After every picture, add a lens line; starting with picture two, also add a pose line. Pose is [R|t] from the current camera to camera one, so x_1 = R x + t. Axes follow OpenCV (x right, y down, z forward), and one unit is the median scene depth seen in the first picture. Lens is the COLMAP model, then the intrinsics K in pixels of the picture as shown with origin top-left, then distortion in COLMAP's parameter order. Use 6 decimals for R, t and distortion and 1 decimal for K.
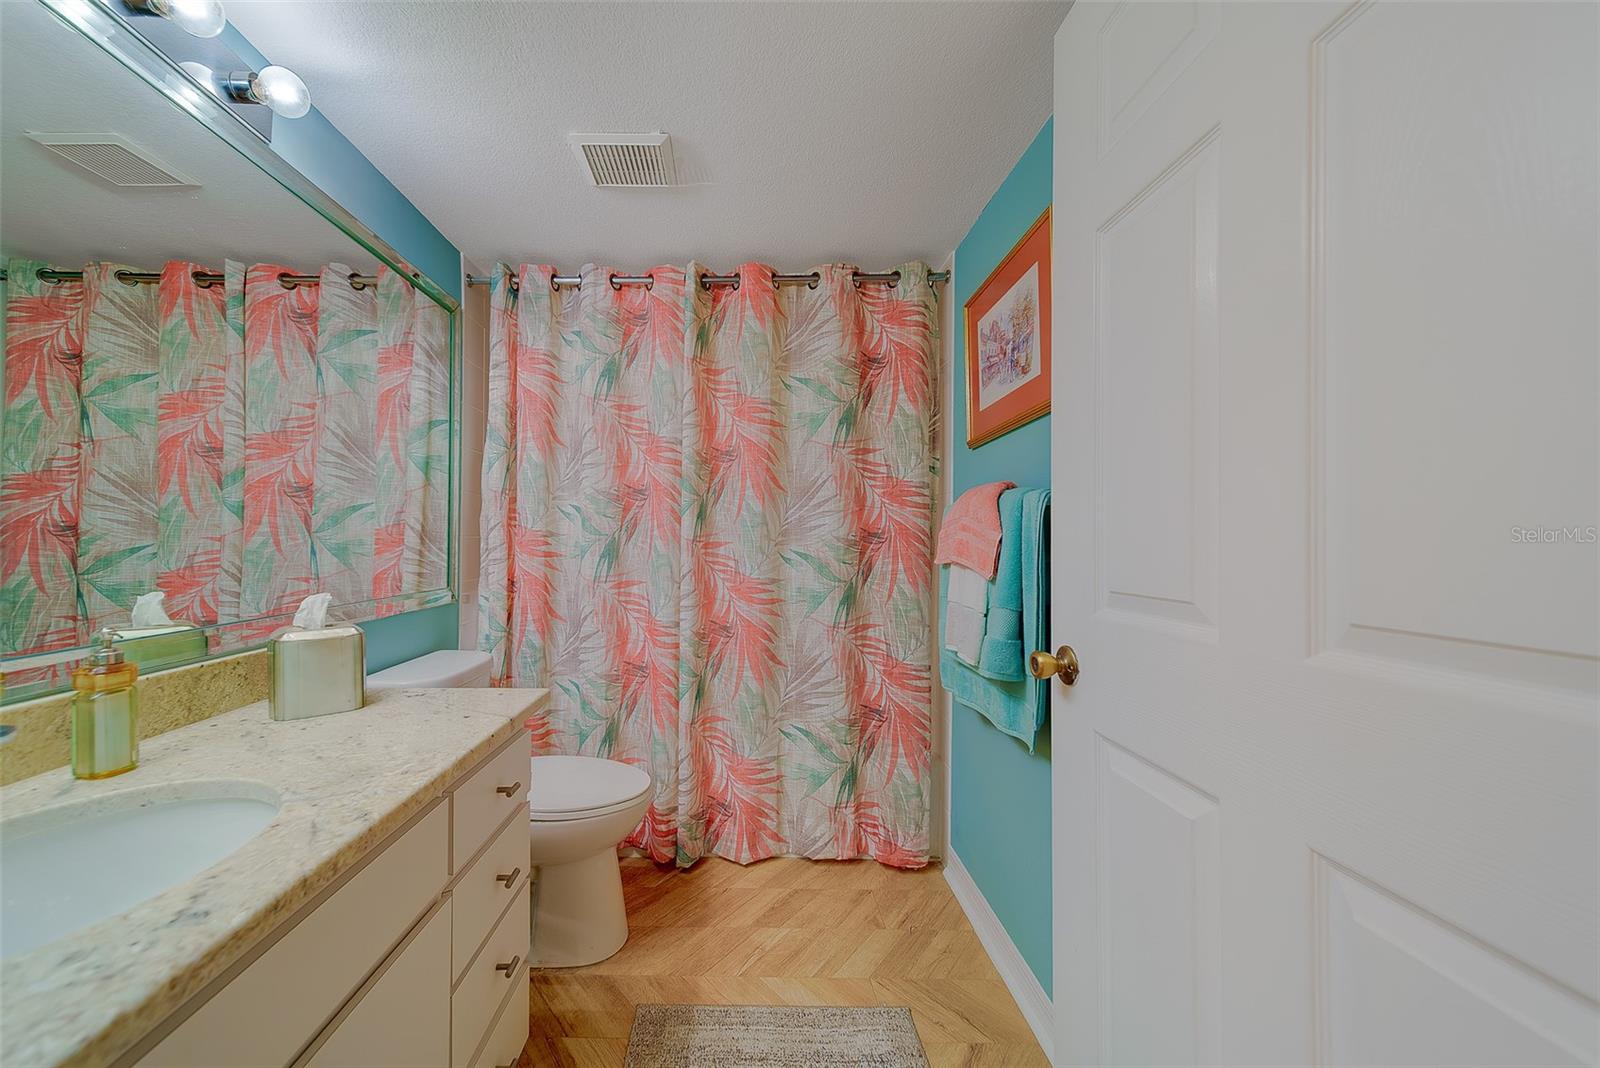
lens RADIAL K [[599.5, 0, 805.9], [0, 599.5, 535.3], [0, 0, 1]] dist [0.004115, 0.000079]
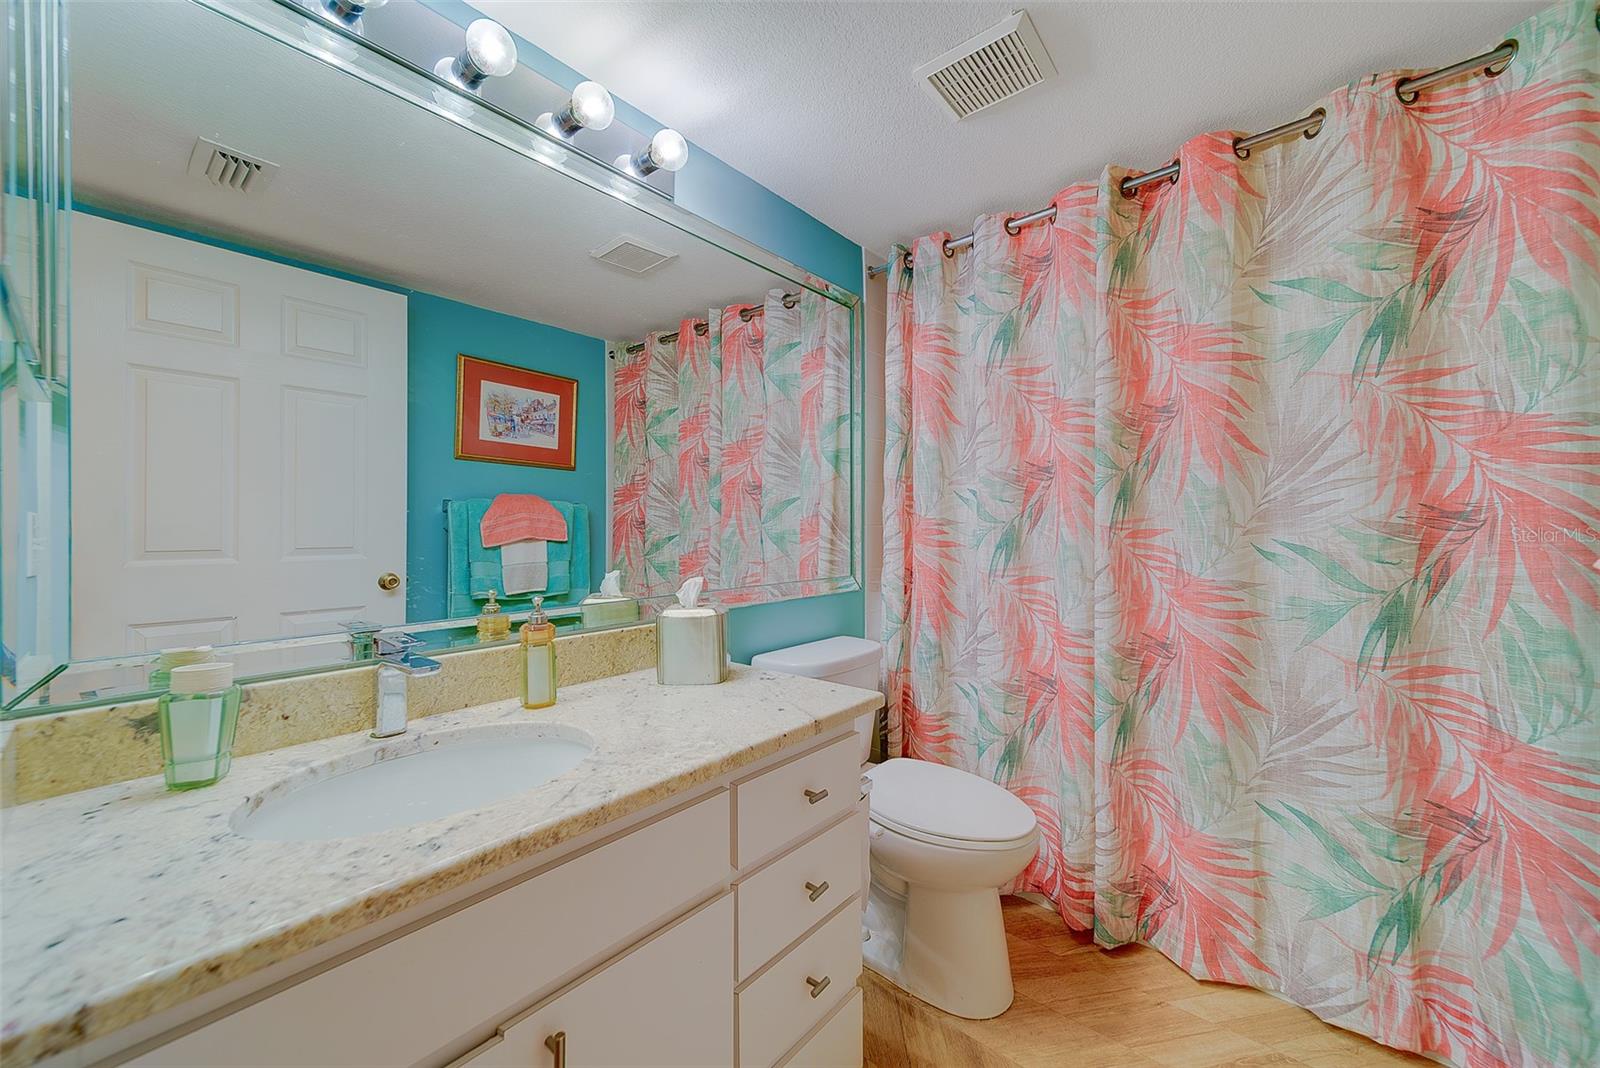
lens RADIAL K [[642.8, 0, 802.5], [0, 642.8, 526.0], [0, 0, 1]] dist [0.006181, -0.000278]
pose [[0.733840, -0.010961, -0.679234, 0.085154], [0.013493, 0.999908, -0.001558, 0.002470], [0.679188, -0.008022, 0.733920, 0.123089]]
